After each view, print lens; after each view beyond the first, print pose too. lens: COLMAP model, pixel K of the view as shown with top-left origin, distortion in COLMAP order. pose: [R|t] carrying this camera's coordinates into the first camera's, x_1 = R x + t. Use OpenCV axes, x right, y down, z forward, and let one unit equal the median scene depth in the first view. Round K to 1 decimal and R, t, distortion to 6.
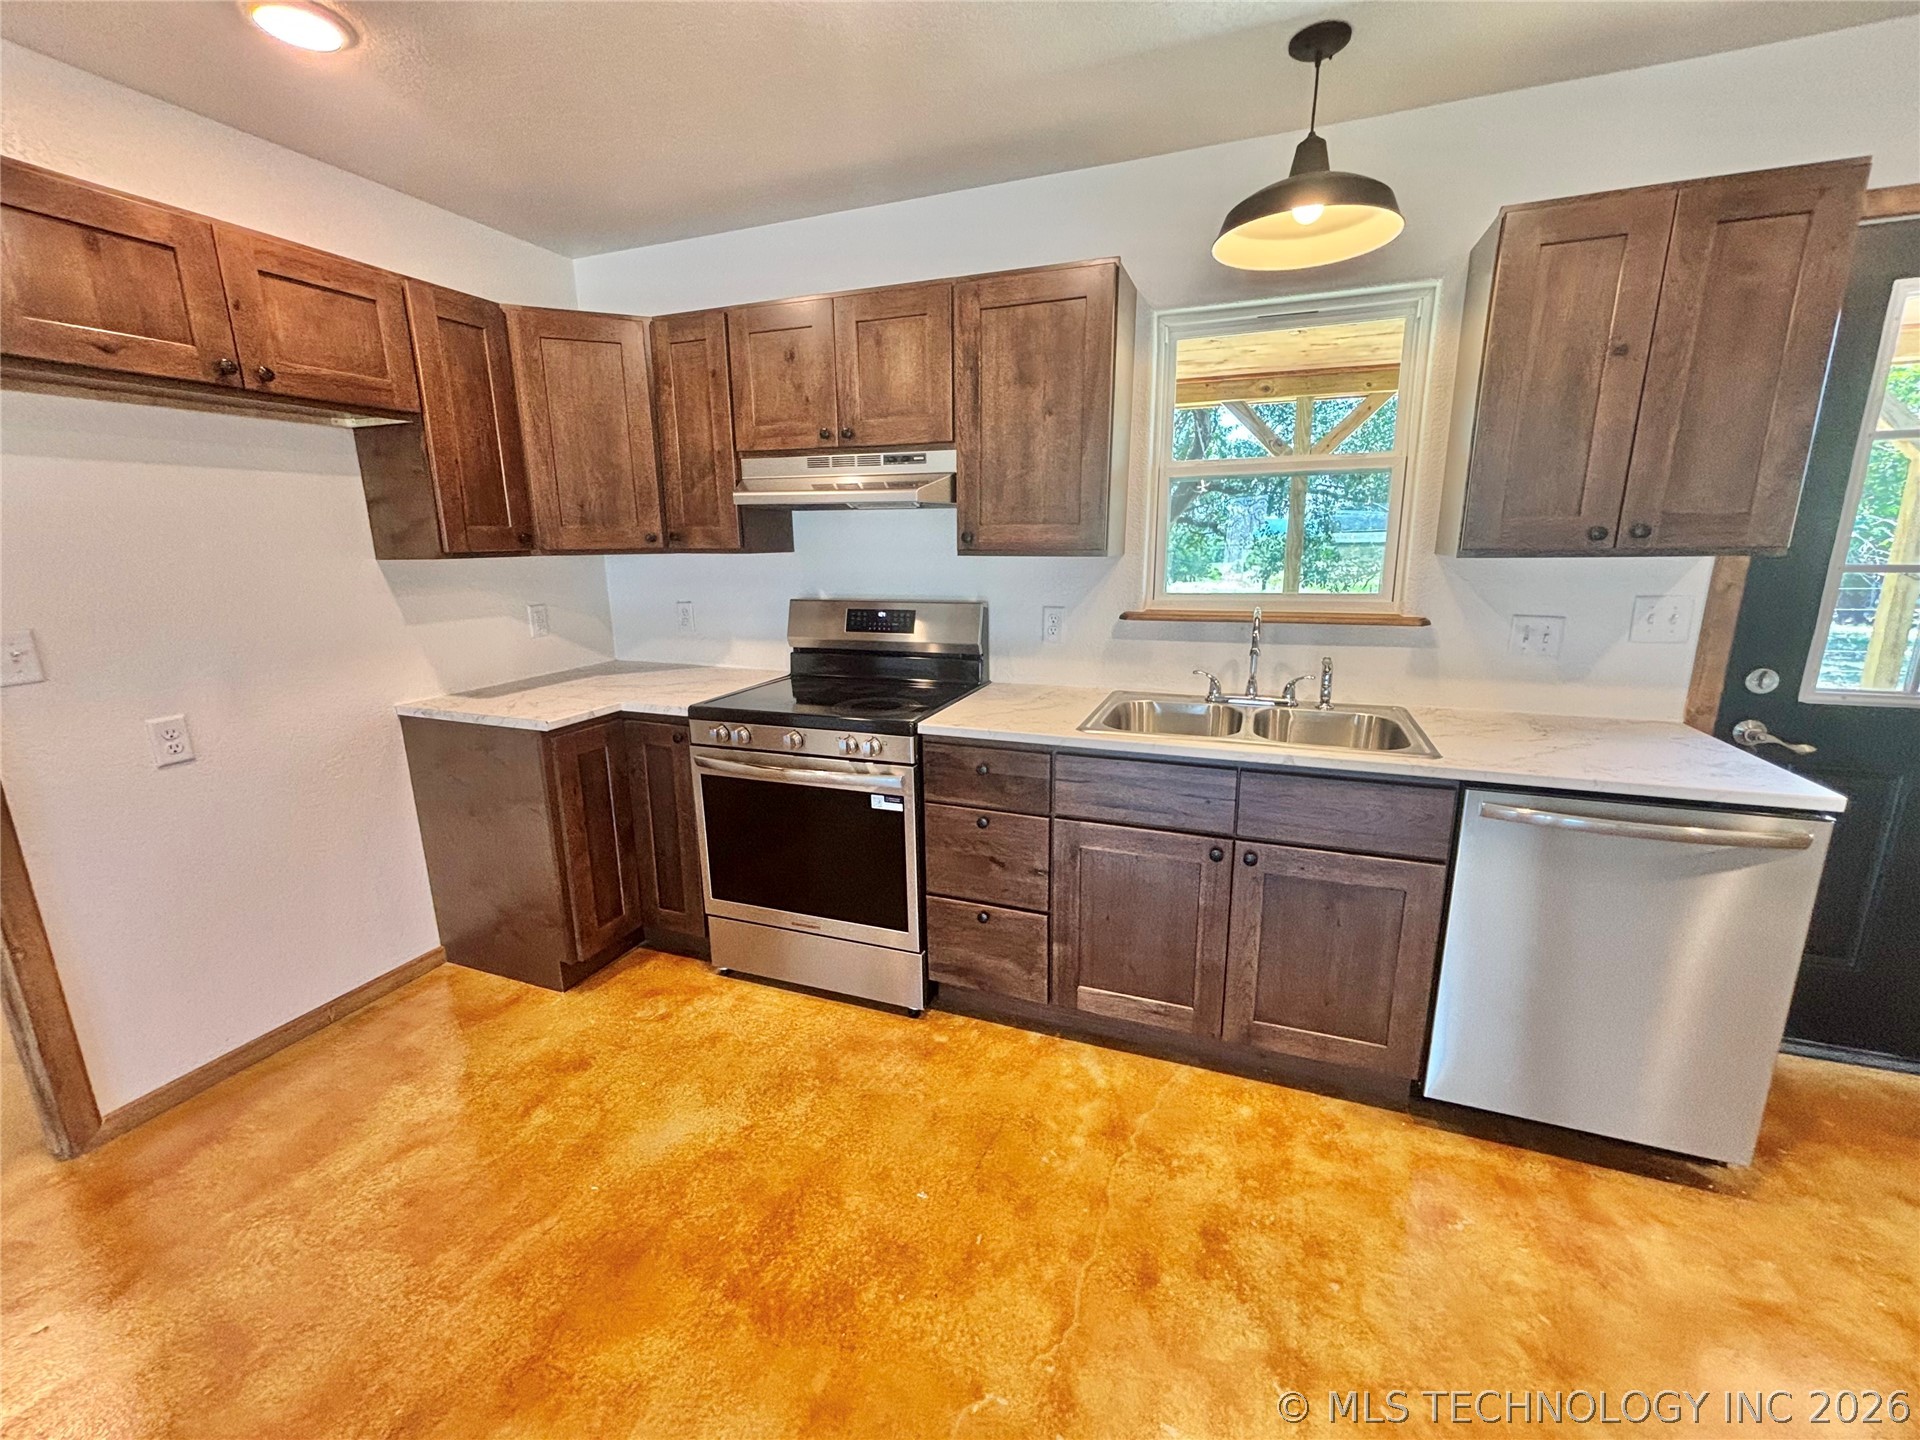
lens RADIAL K [[781.2, 0, 961.4], [0, 781.2, 711.2], [0, 0, 1]] dist [0.006388, -0.003234]
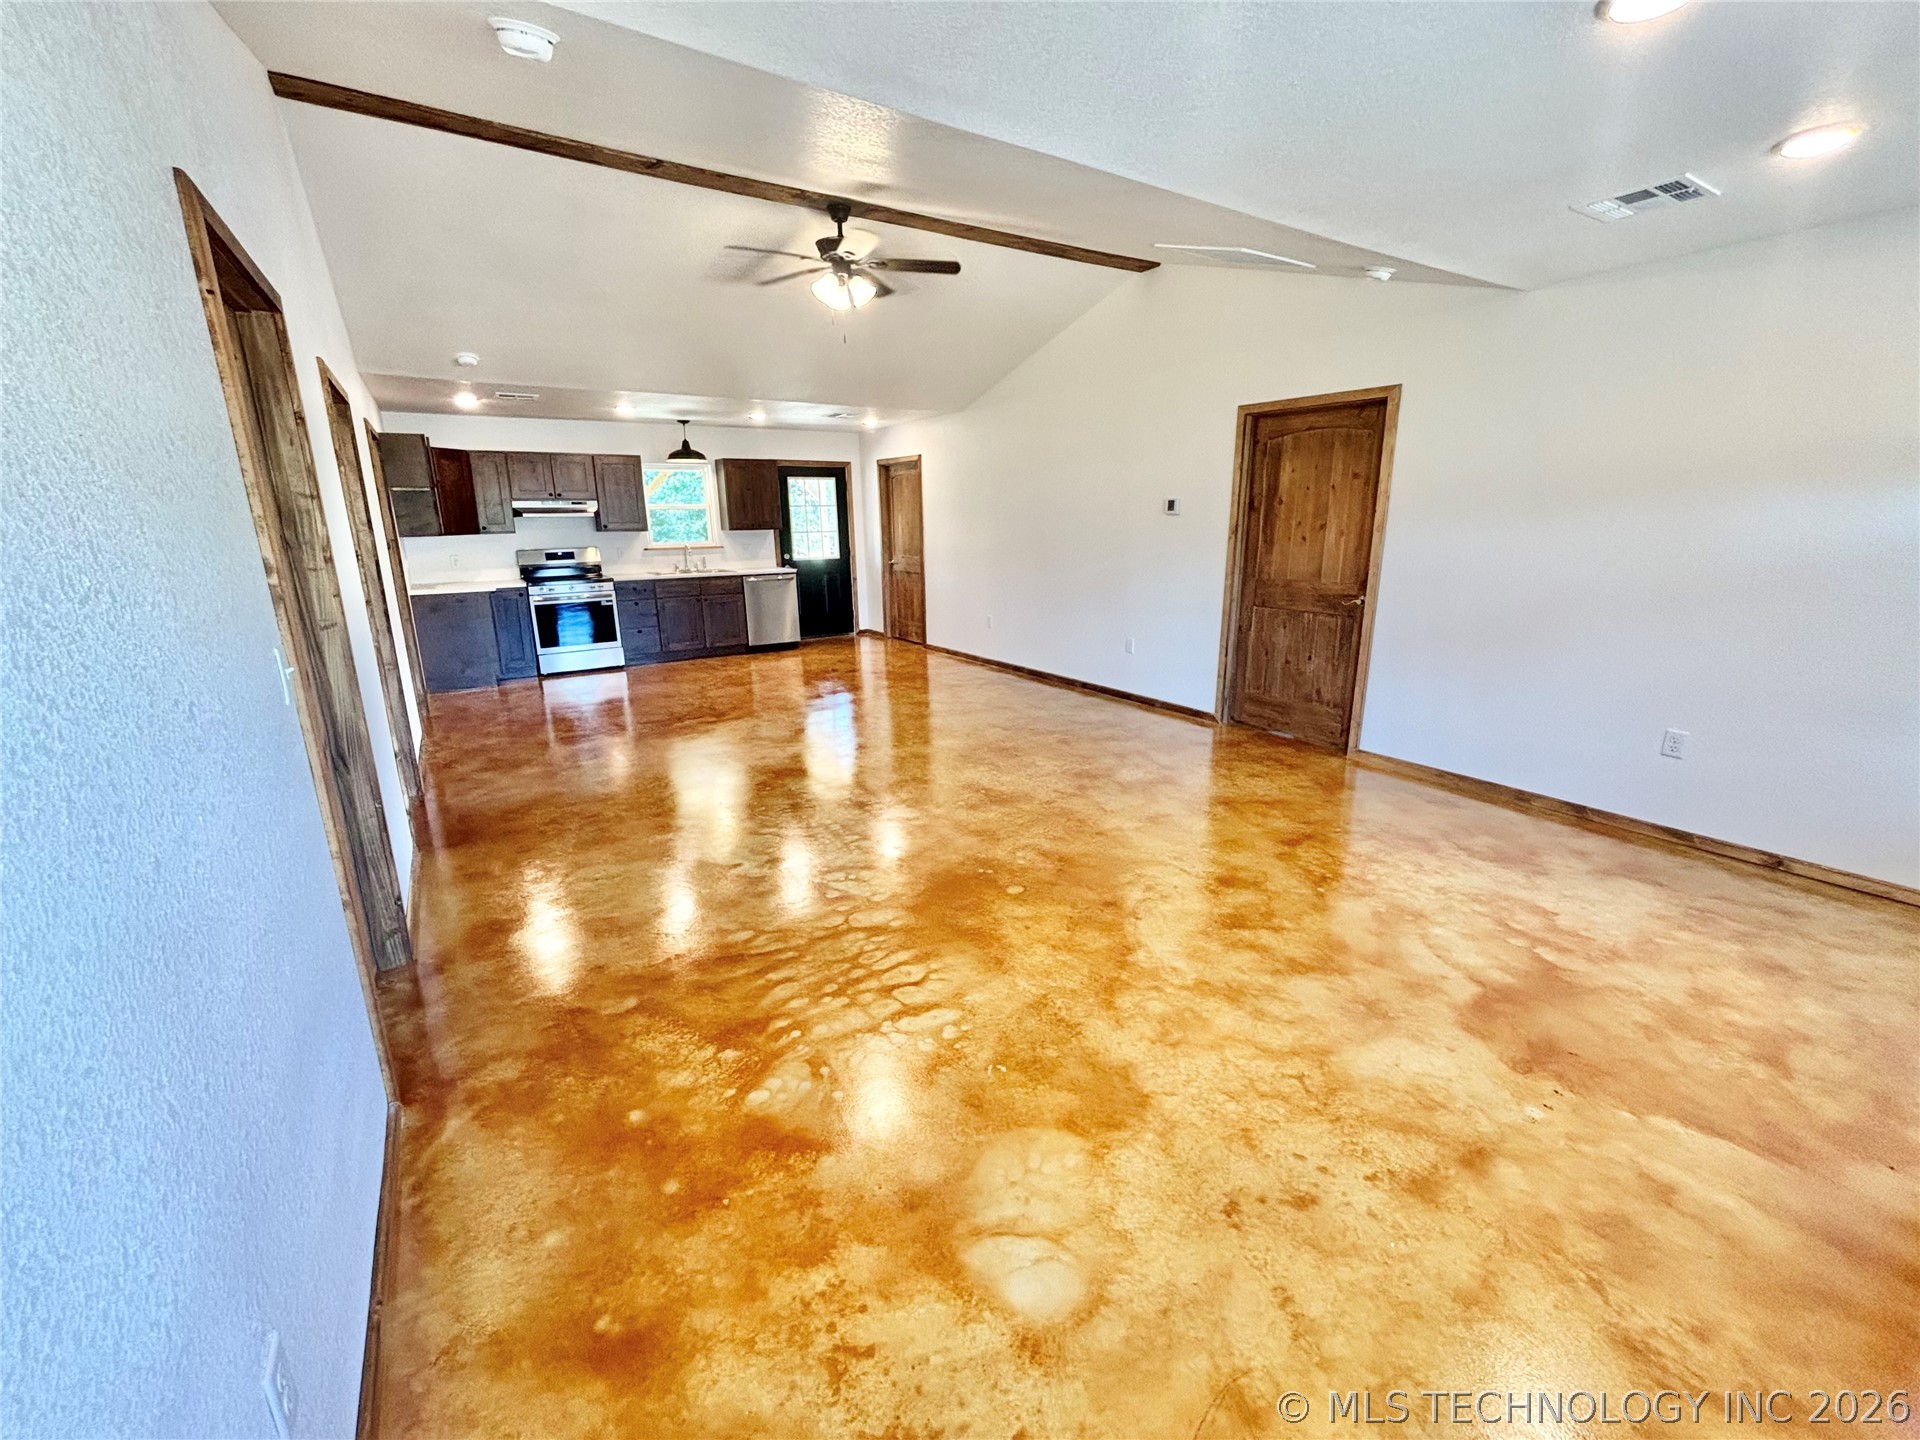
lens RADIAL K [[781.2, 0, 971.7], [0, 781.2, 714.5], [0, 0, 1]] dist [0.006388, -0.003234]
pose [[0.576572, -0.196672, 0.793023, -2.101265], [0.187379, 0.976557, 0.105954, 0.557383], [-0.795270, 0.087506, 0.599907, -2.447728]]
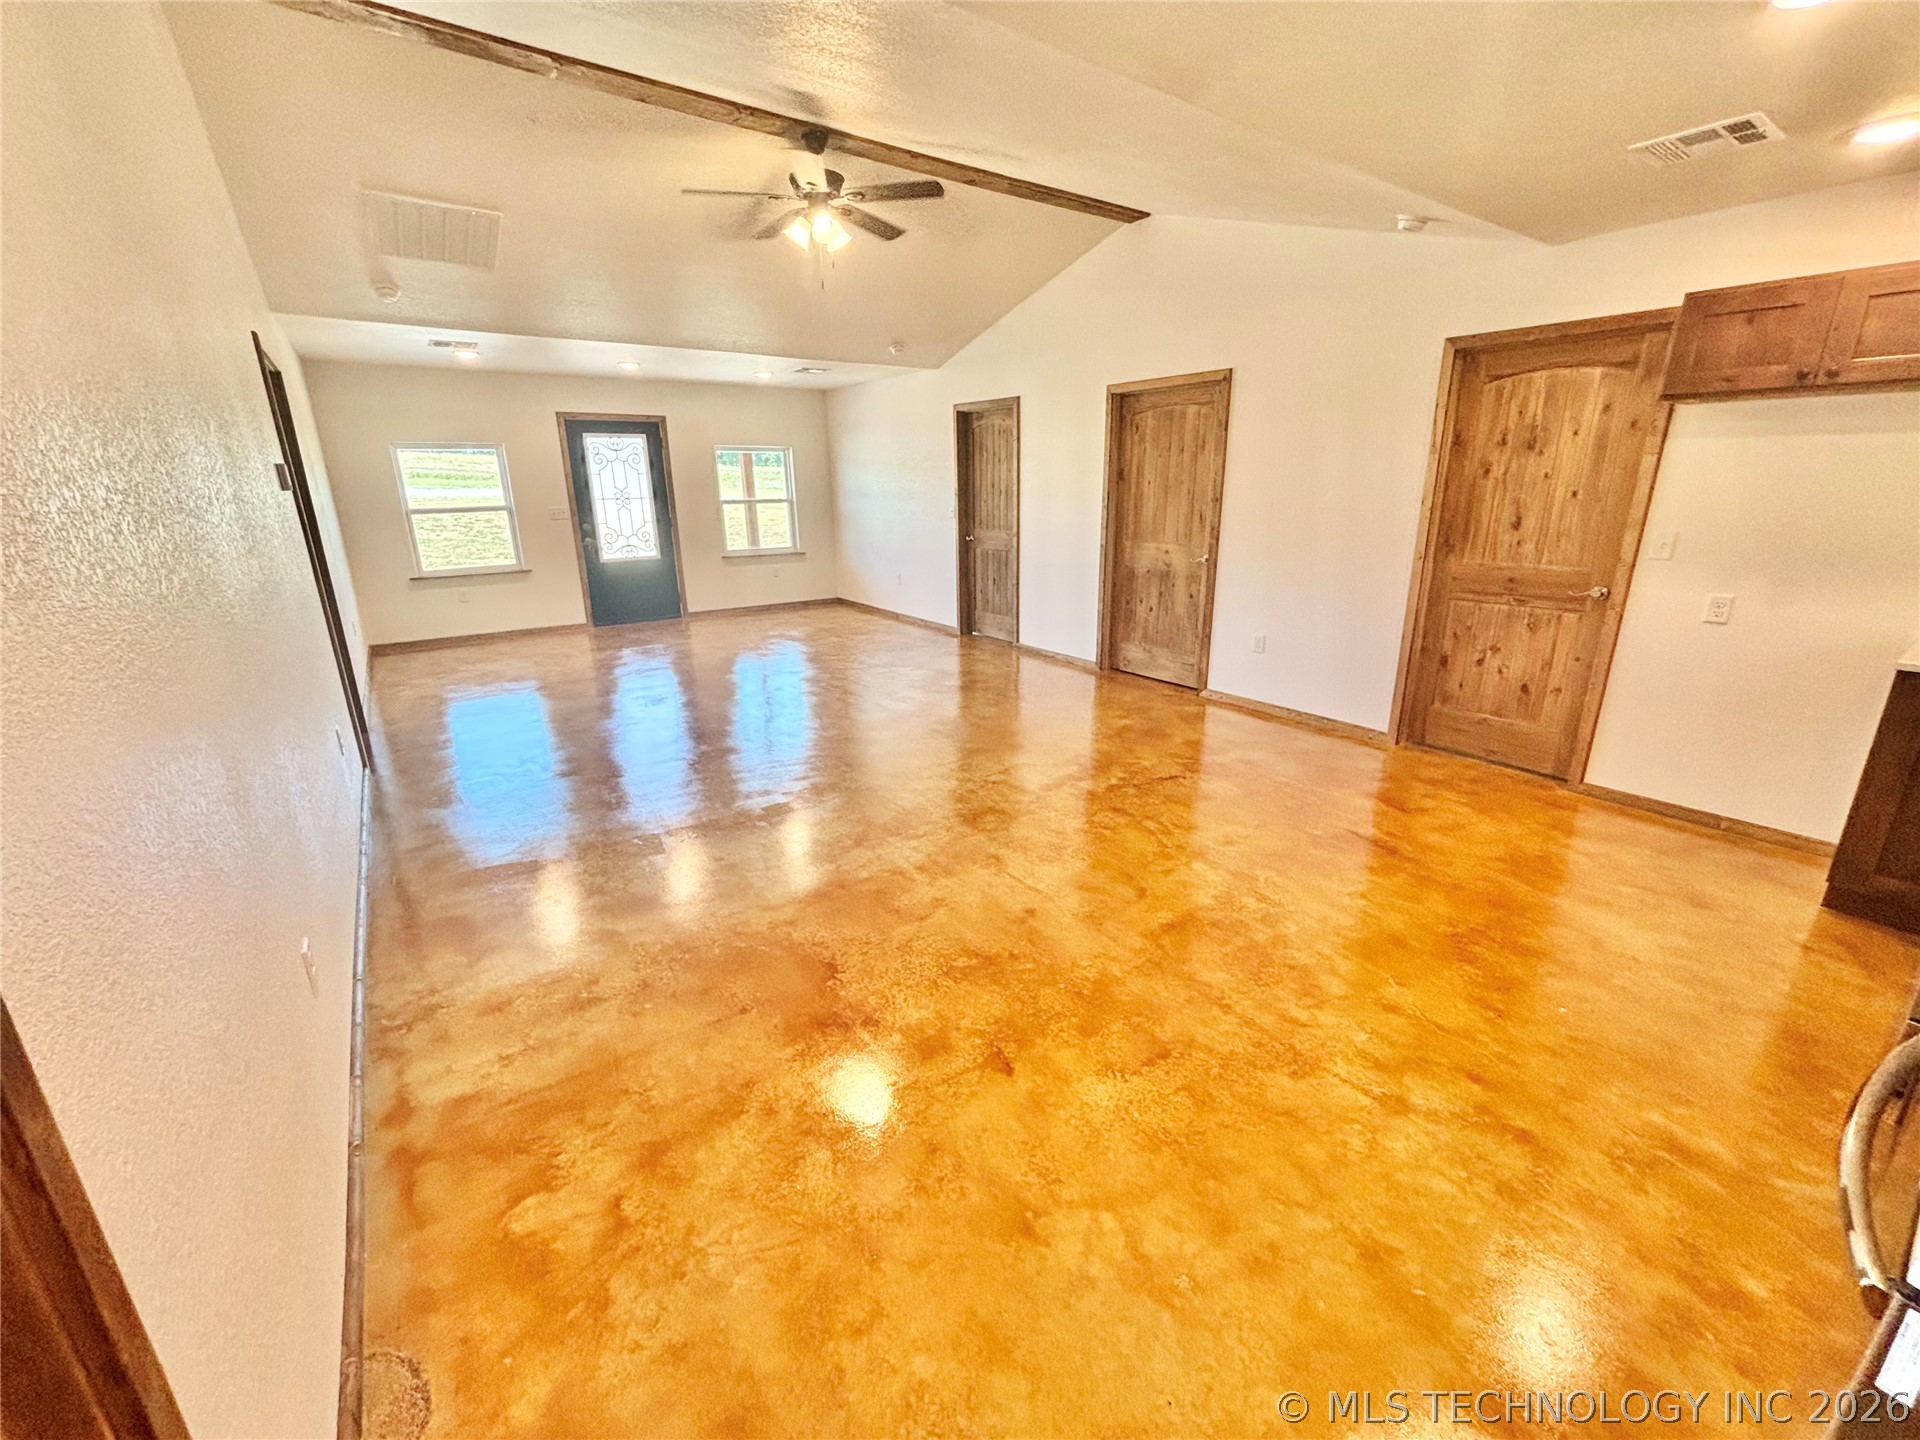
lens RADIAL K [[781.2, 0, 949.1], [0, 781.2, 702.8], [0, 0, 1]] dist [0.006388, -0.003234]
pose [[-0.552464, 0.251447, -0.794706, 1.141719], [-0.169682, 0.899525, 0.402571, -0.159611], [0.816083, 0.357254, -0.454289, 0.455573]]
